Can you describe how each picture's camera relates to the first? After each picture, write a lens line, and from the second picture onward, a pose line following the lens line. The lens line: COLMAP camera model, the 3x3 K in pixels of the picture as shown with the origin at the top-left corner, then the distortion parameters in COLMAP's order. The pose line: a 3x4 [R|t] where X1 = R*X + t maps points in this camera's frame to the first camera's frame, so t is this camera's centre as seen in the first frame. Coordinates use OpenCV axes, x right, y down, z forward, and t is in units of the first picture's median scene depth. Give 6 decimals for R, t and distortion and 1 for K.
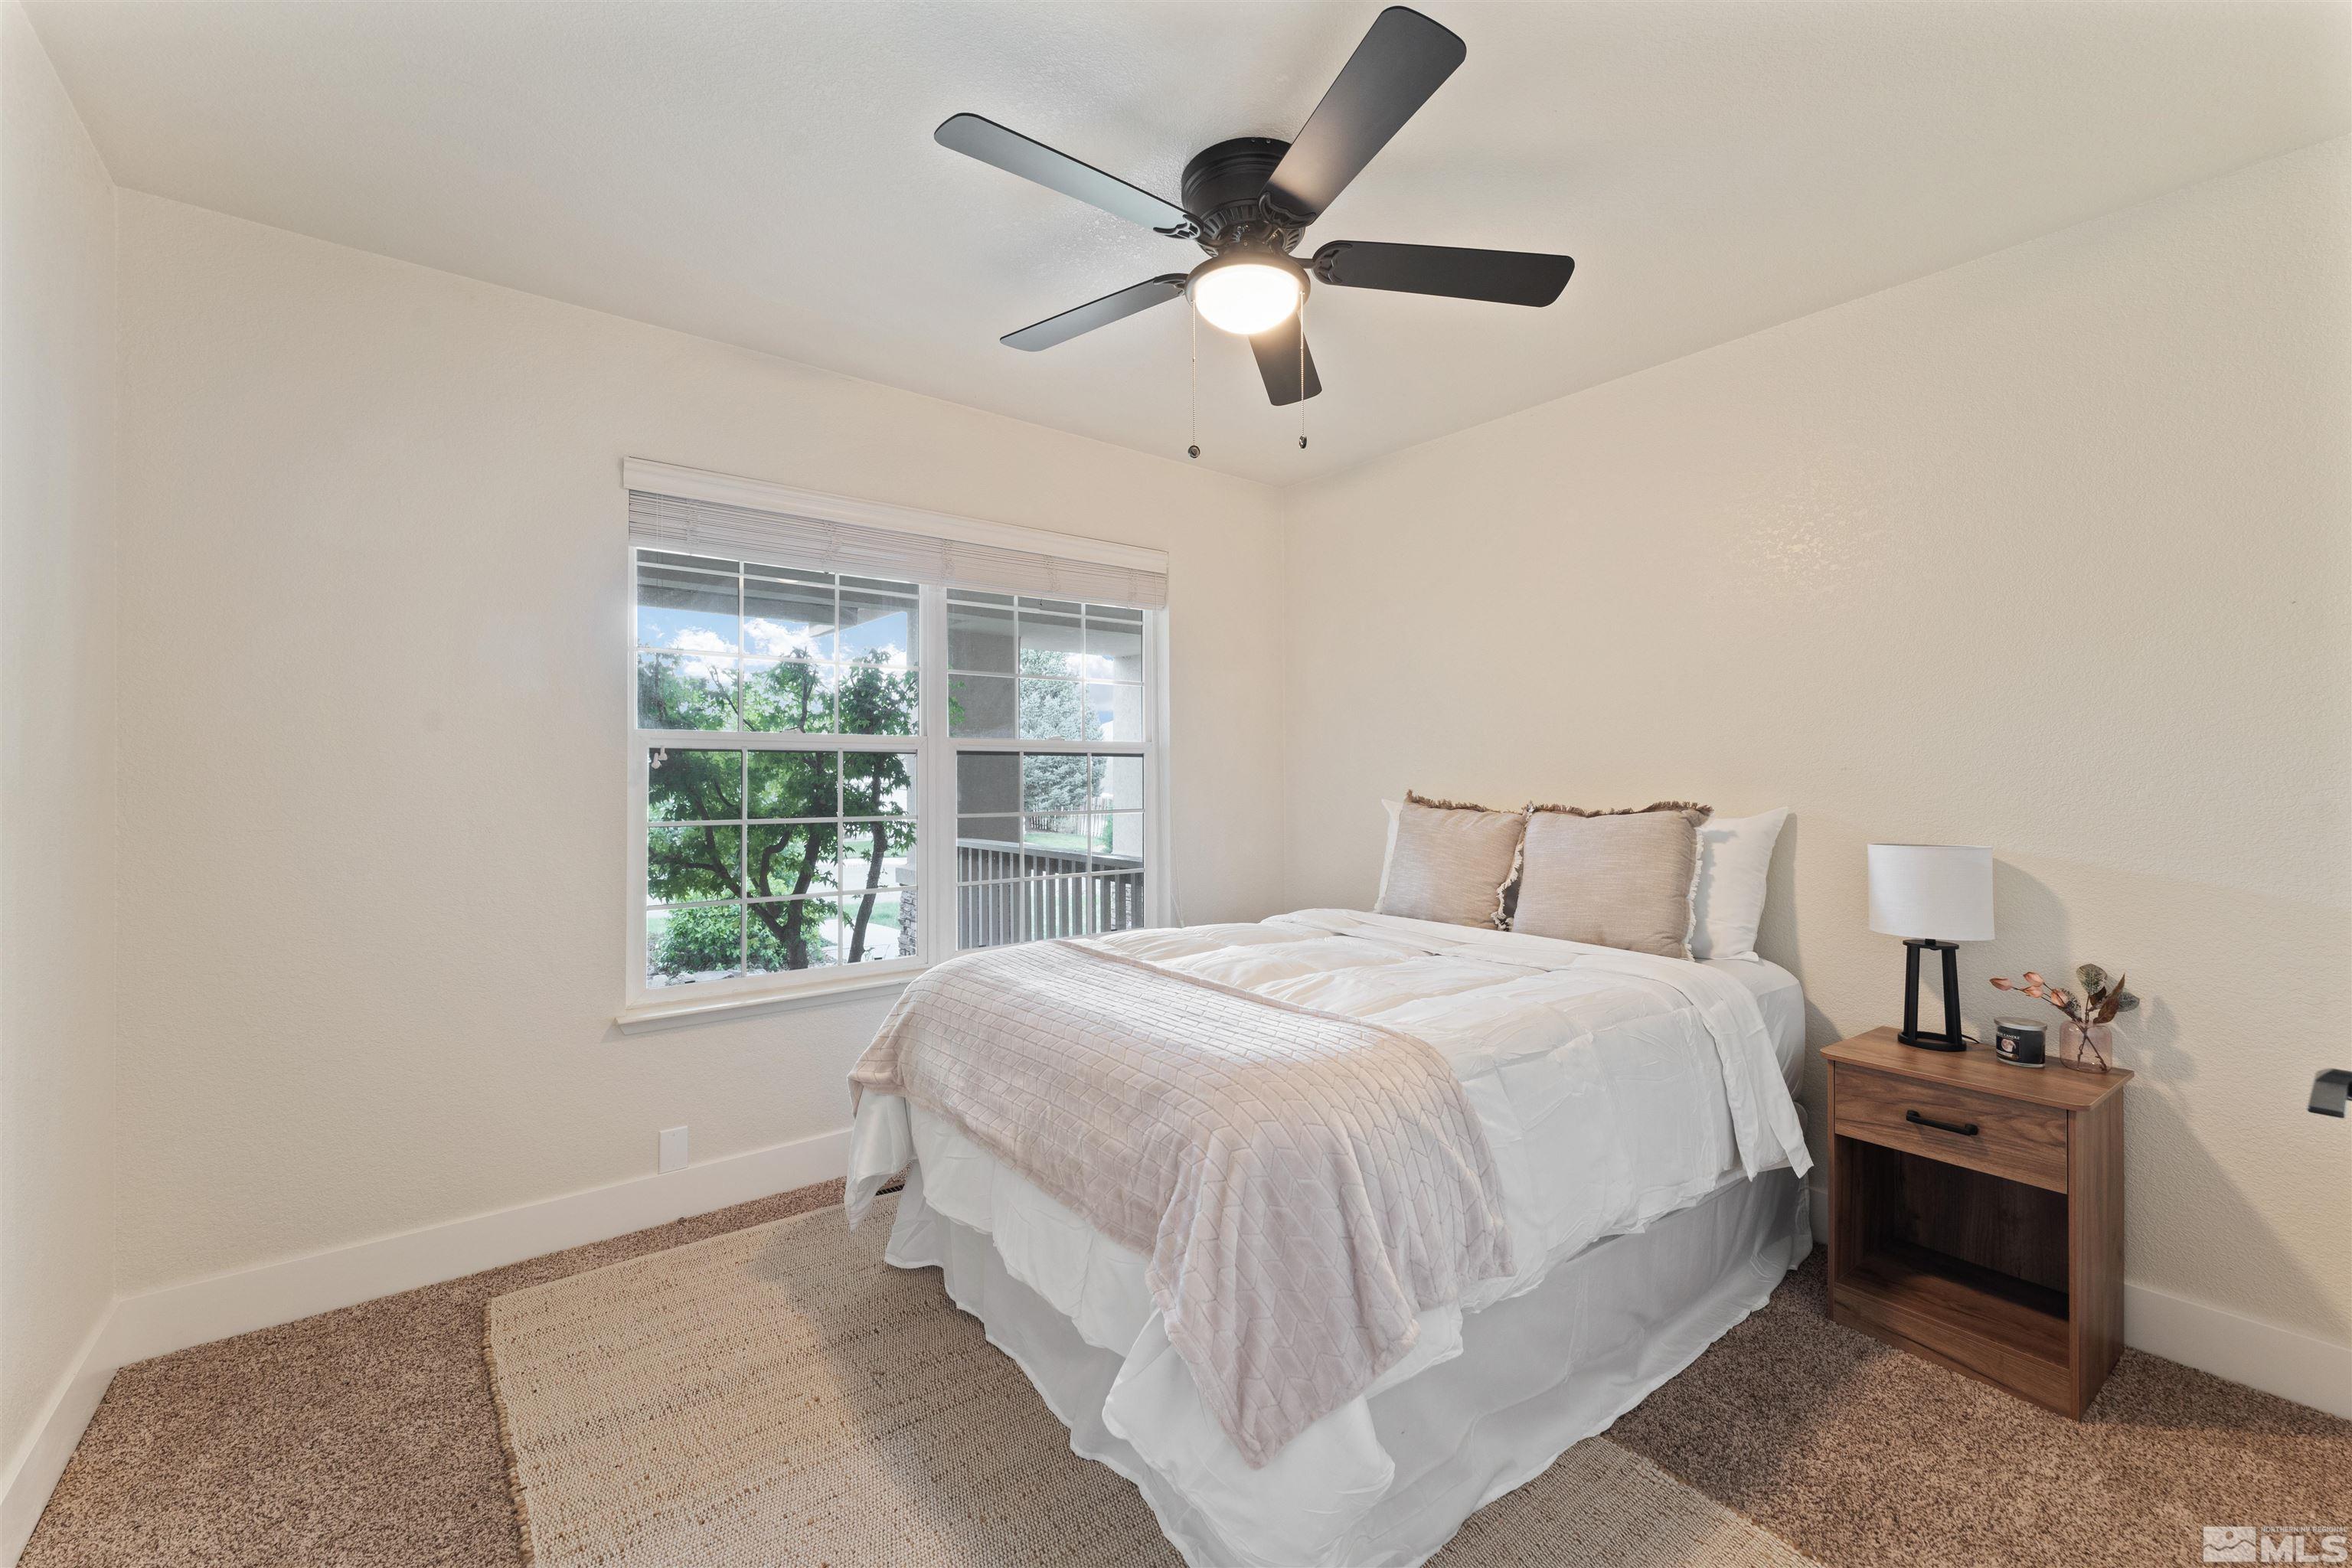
lens RADIAL K [[946.9, 0, 1175.4], [0, 946.9, 767.0], [0, 0, 1]] dist [0.000723, 0.000033]
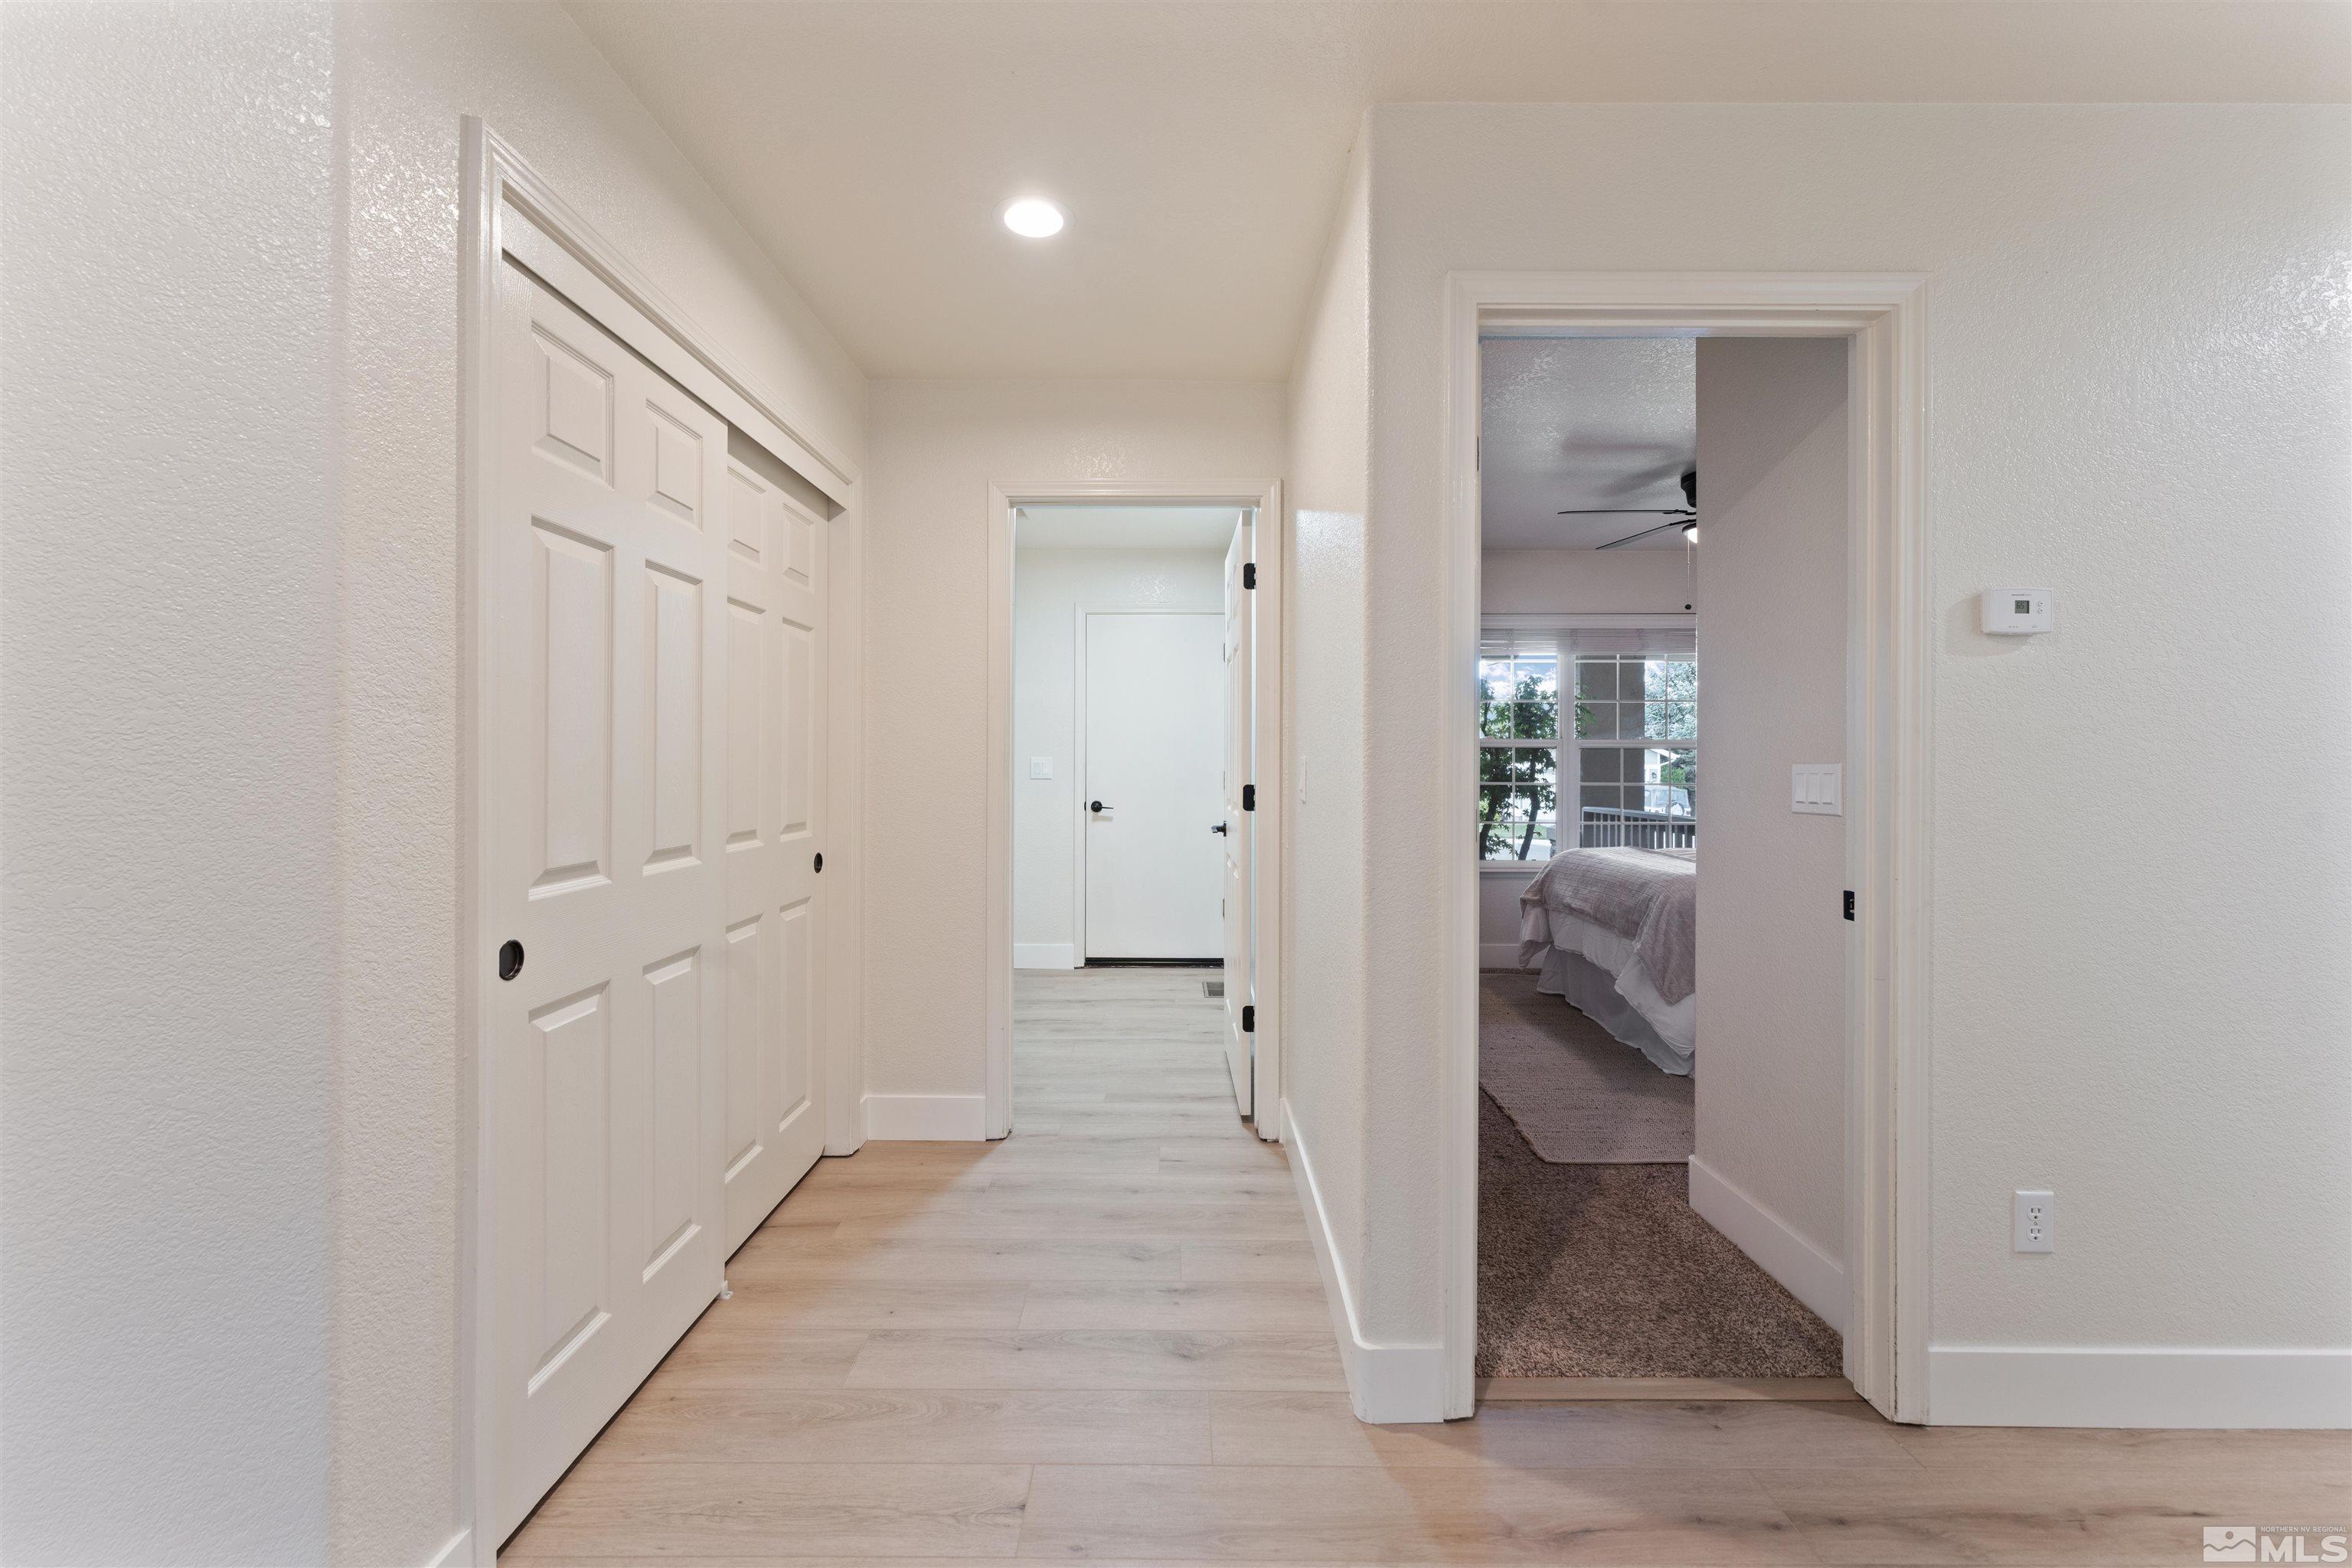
lens RADIAL K [[946.9, 0, 1175.4], [0, 946.9, 767.0], [0, 0, 1]] dist [0.000723, 0.000033]
pose [[0.786088, 0.007581, -0.618068, 0.207049], [0.000969, 0.999908, 0.013497, -0.003390], [0.618113, -0.011209, 0.786009, -0.660407]]
